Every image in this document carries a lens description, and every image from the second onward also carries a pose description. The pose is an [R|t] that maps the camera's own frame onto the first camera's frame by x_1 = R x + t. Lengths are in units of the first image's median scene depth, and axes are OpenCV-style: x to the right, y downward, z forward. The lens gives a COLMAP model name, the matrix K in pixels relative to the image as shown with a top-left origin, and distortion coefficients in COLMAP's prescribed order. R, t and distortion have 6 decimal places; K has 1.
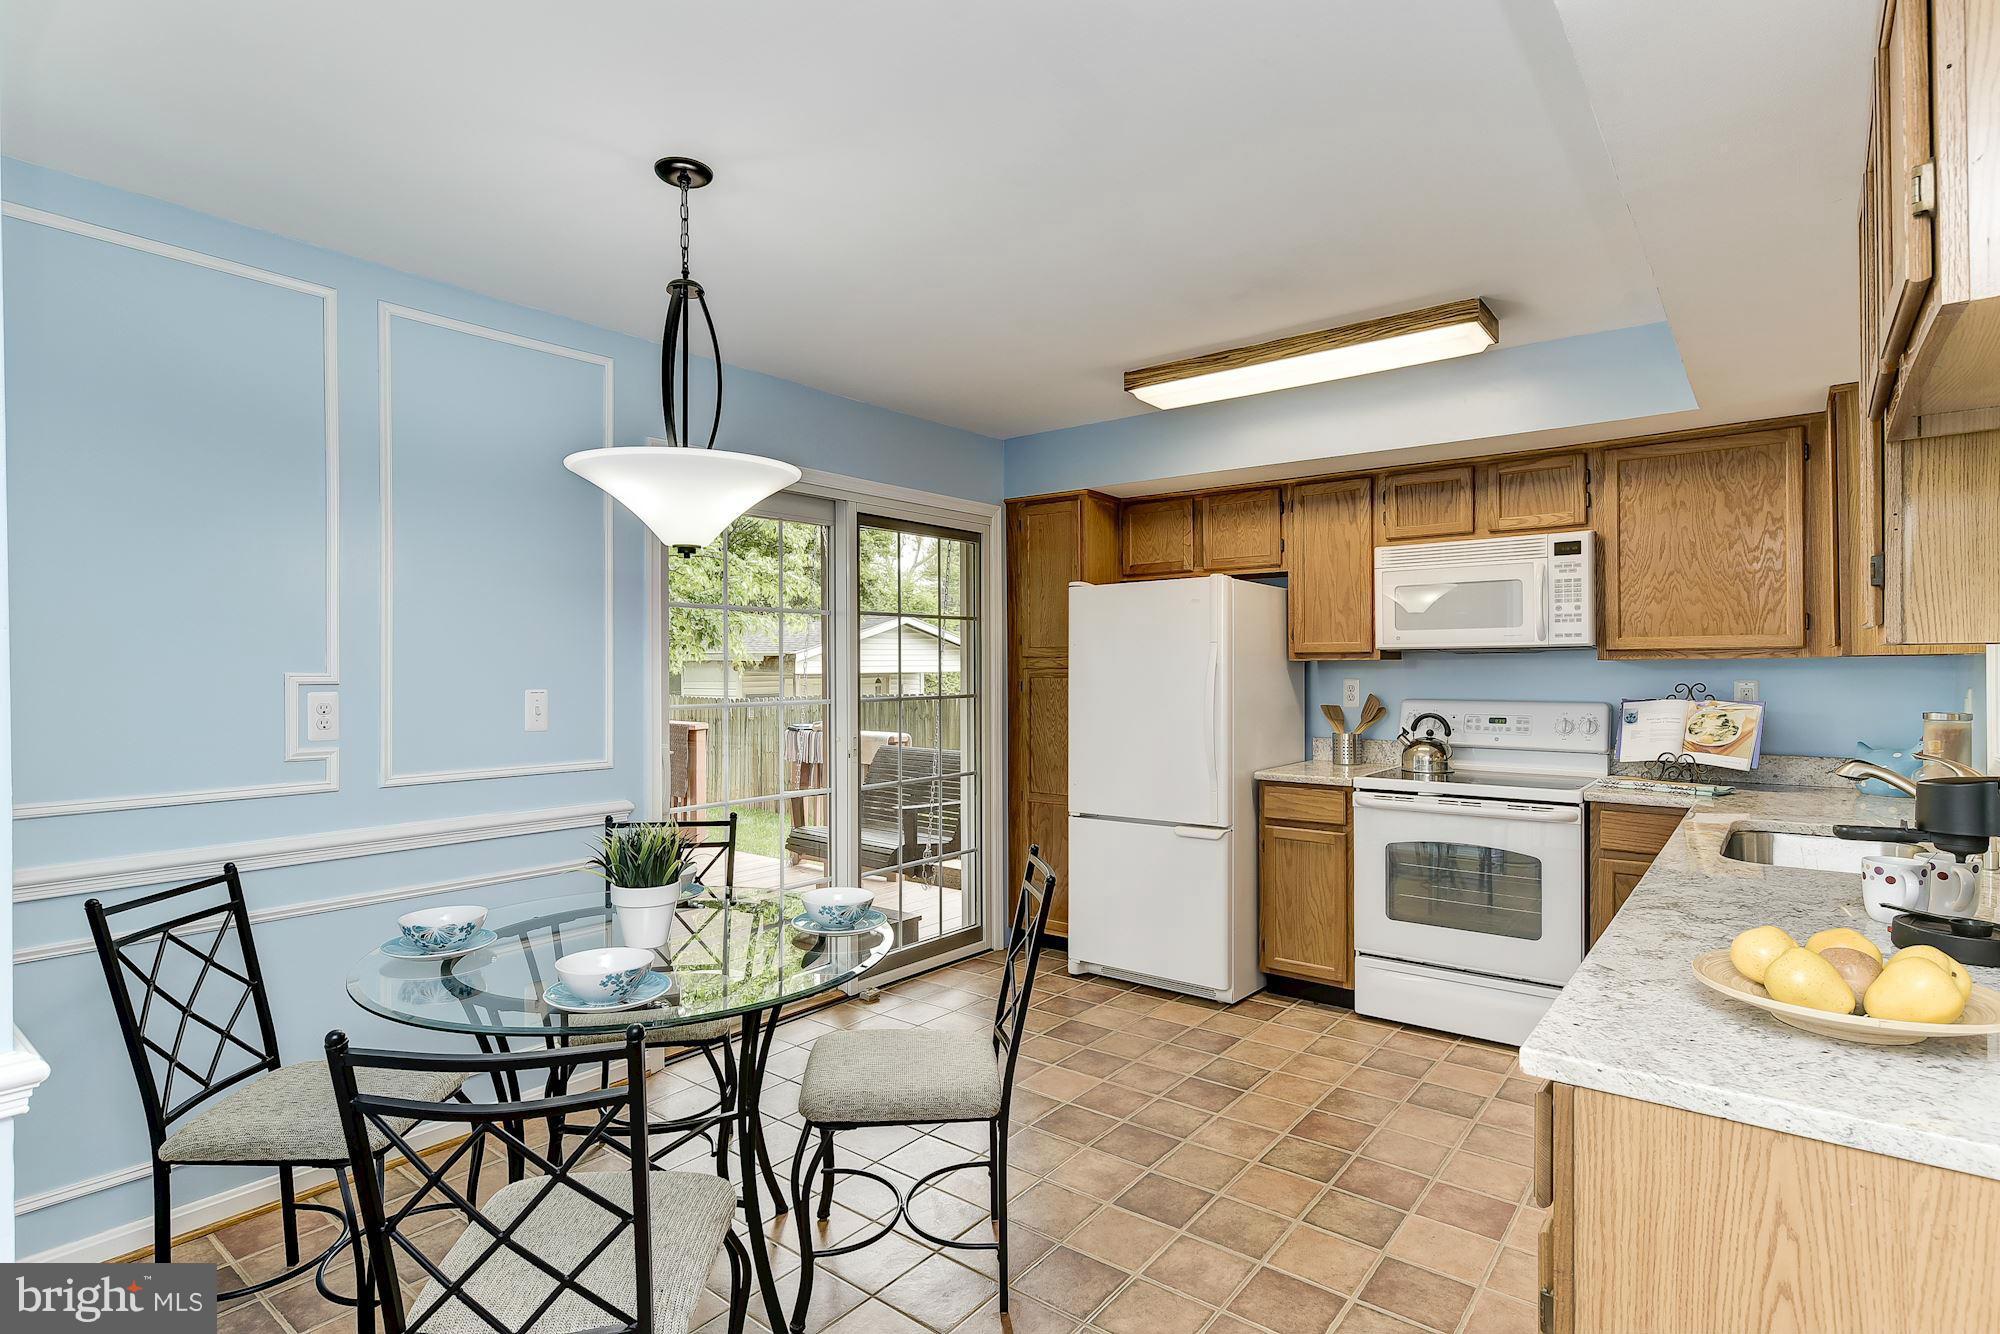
lens RADIAL K [[996.1, 0, 1000.0], [0, 996.1, 667.0], [0, 0, 1]] dist [-0.002324, 0.000110]
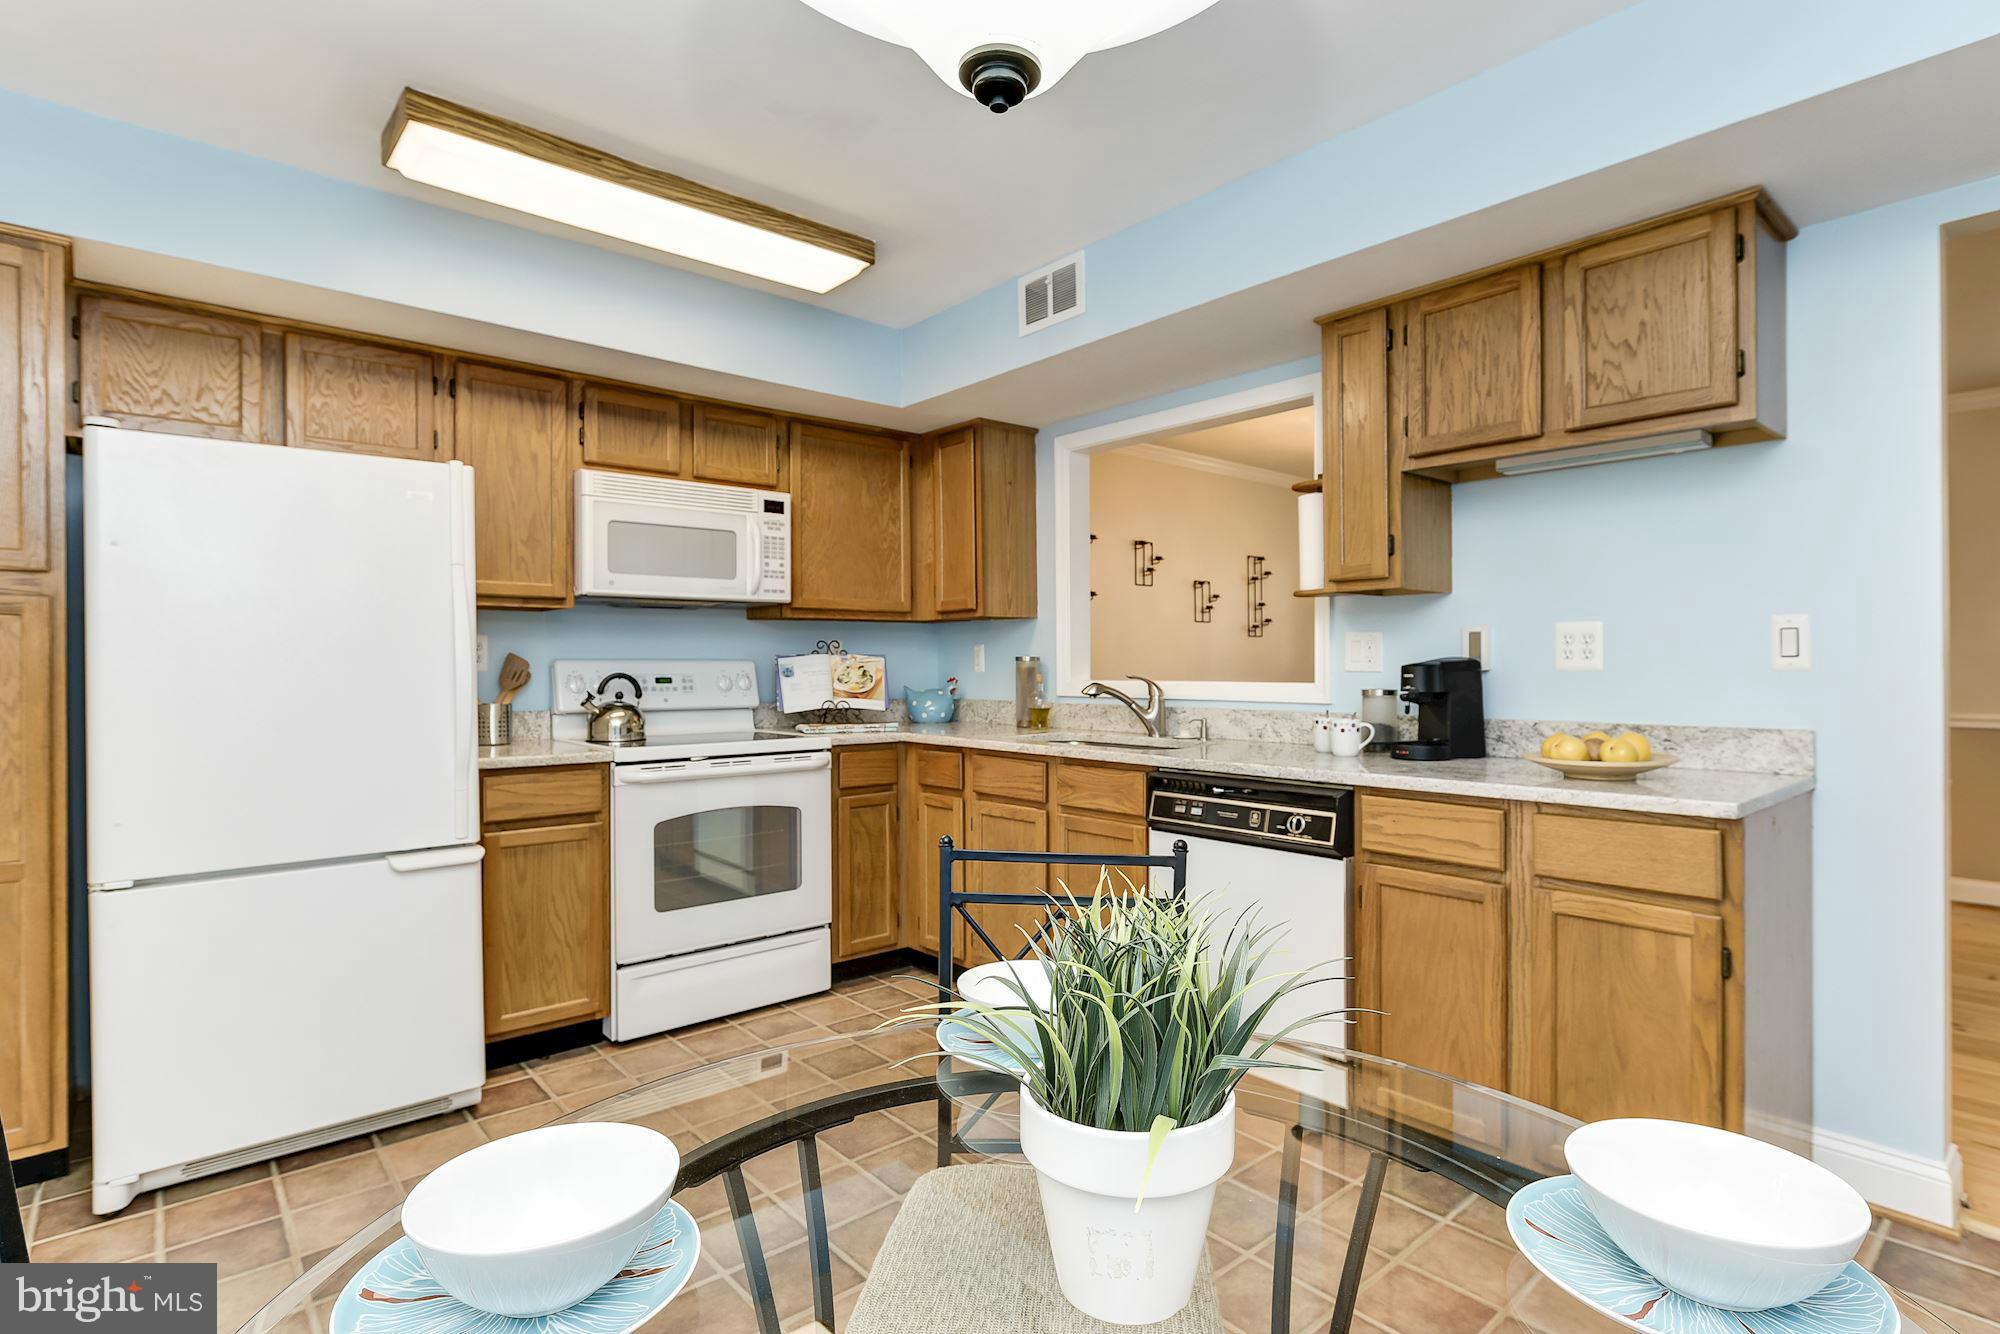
lens RADIAL K [[996.1, 0, 1000.0], [0, 996.1, 667.0], [0, 0, 1]] dist [-0.002324, 0.000110]
pose [[0.188706, 0.002913, 0.982029, -0.368505], [0.002699, 0.999990, -0.003485, 0.046892], [-0.982030, 0.003308, 0.188697, 0.531926]]
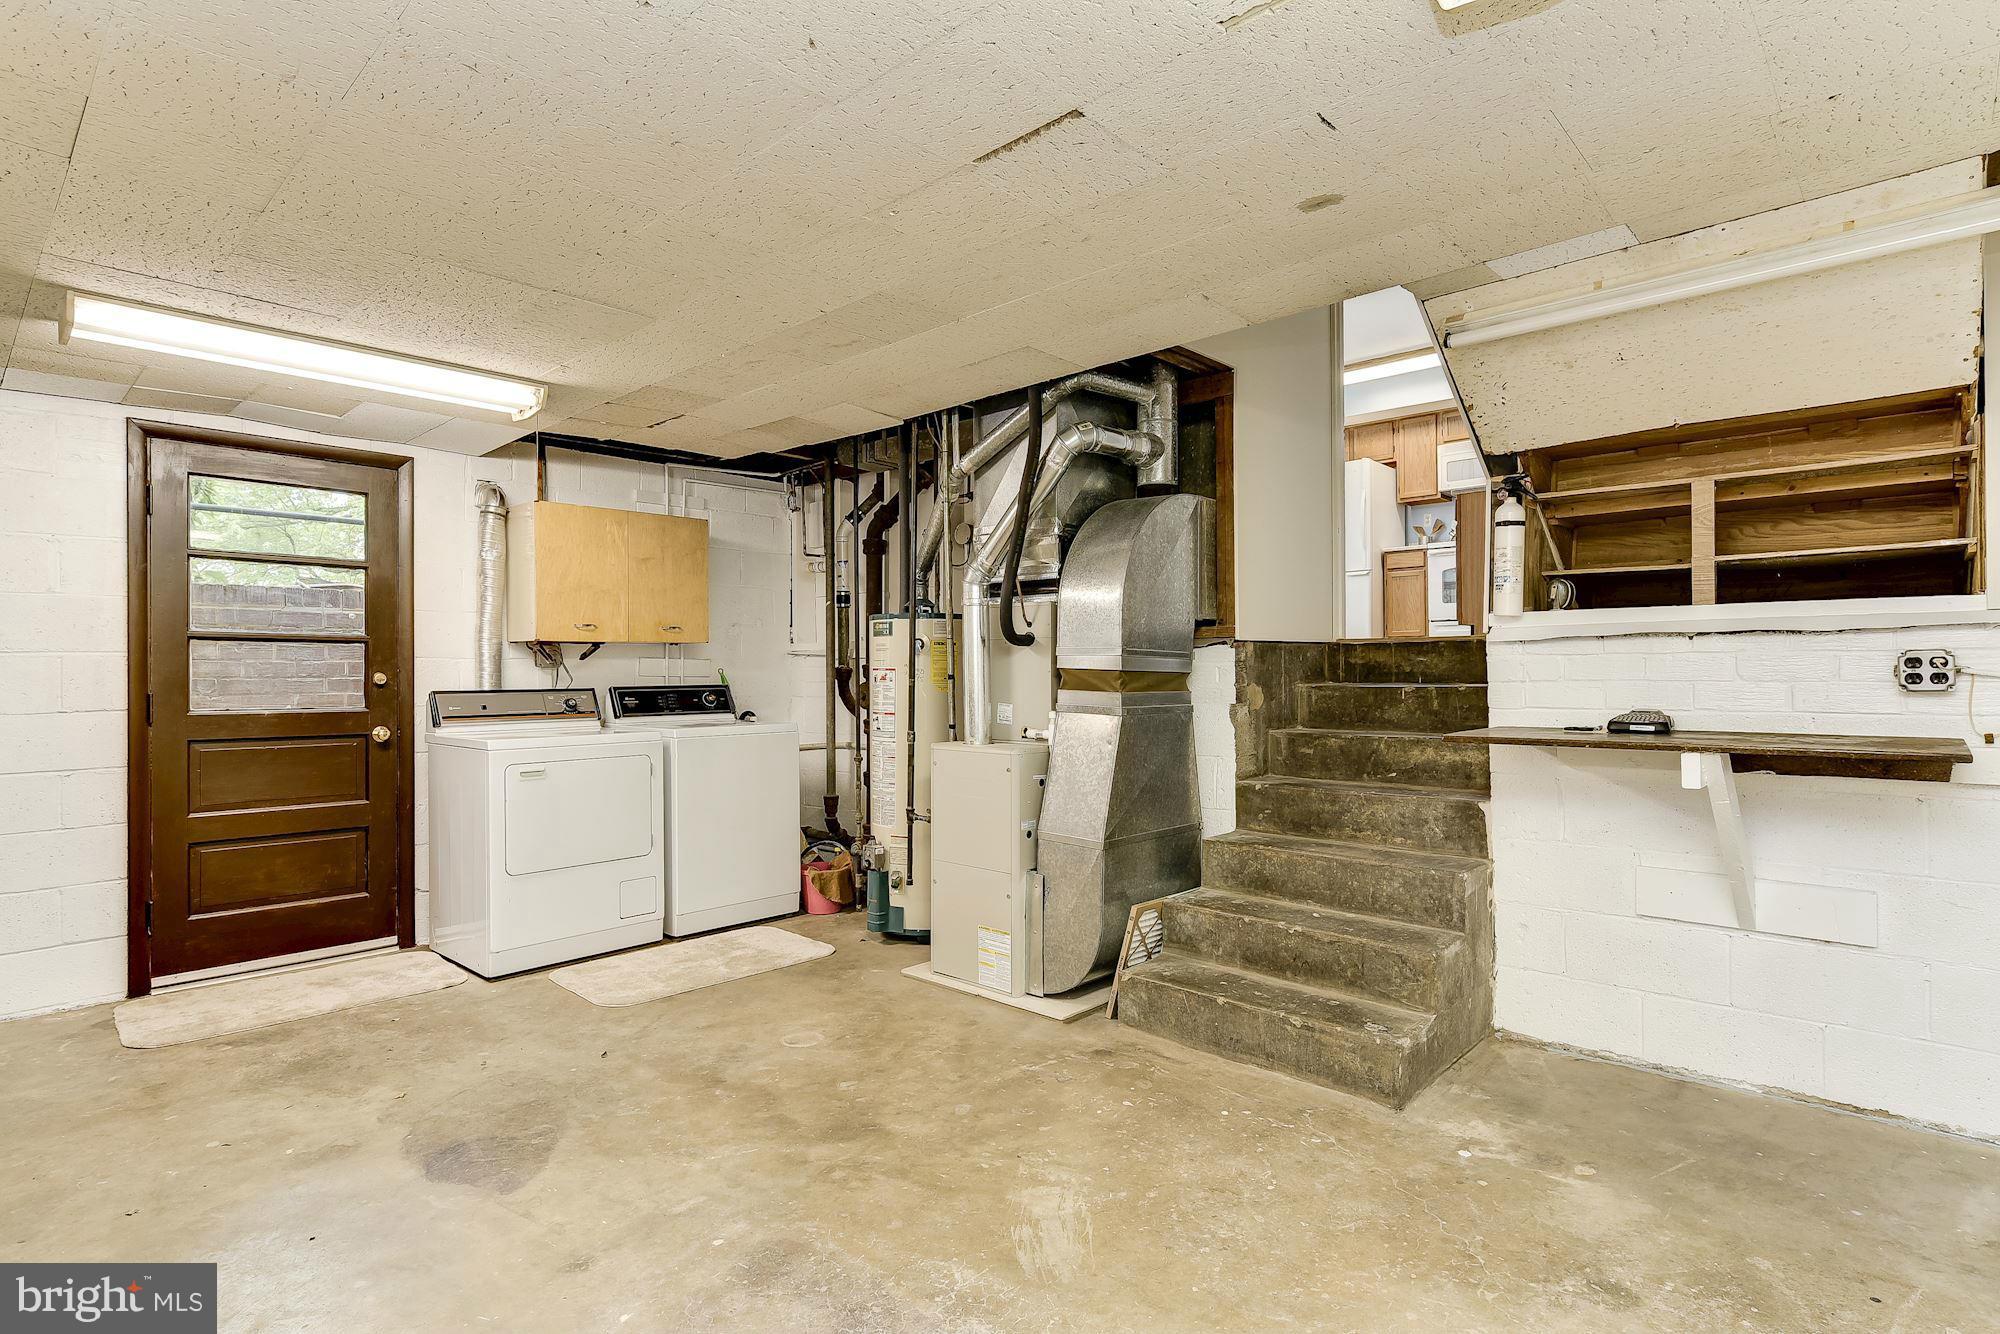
lens RADIAL K [[996.1, 0, 1000.0], [0, 996.1, 667.0], [0, 0, 1]] dist [-0.002324, 0.000110]
pose [[0.996528, -0.000099, -0.083254, -0.427867], [-0.000251, 0.999991, -0.004191, 0.397020], [0.083253, 0.004197, 0.996520, -1.342448]]
